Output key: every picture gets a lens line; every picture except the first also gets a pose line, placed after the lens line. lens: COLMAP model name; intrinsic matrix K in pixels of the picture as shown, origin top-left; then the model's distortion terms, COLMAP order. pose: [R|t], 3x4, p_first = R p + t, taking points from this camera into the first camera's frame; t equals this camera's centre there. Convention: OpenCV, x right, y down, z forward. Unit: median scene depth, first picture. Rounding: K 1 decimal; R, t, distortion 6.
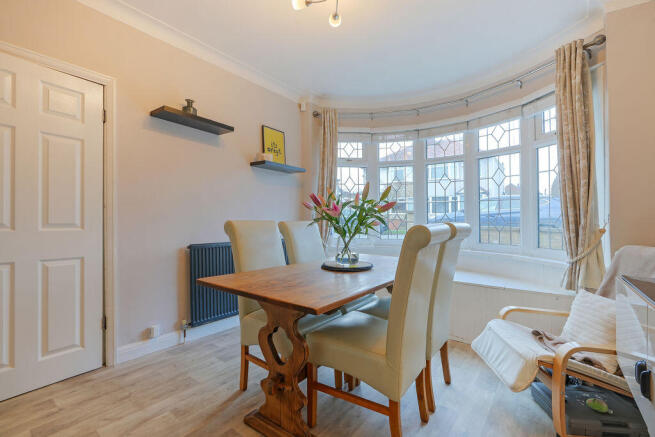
lens RADIAL K [[315.1, 0, 327.5], [0, 315.1, 218.5], [0, 0, 1]] dist [-0.028687, 0.000142]
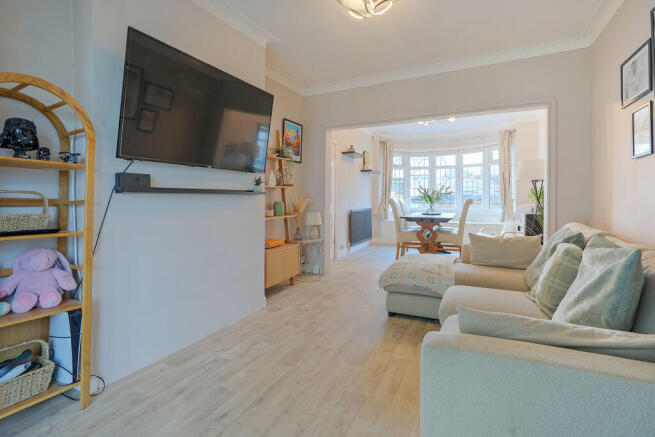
lens RADIAL K [[315.1, 0, 327.5], [0, 315.1, 218.5], [0, 0, 1]] dist [-0.028687, 0.000142]
pose [[0.984358, -0.026228, 0.174219, -0.903029], [0.016005, 0.998080, 0.059828, 0.010405], [-0.175453, -0.056104, 0.982888, -1.067333]]
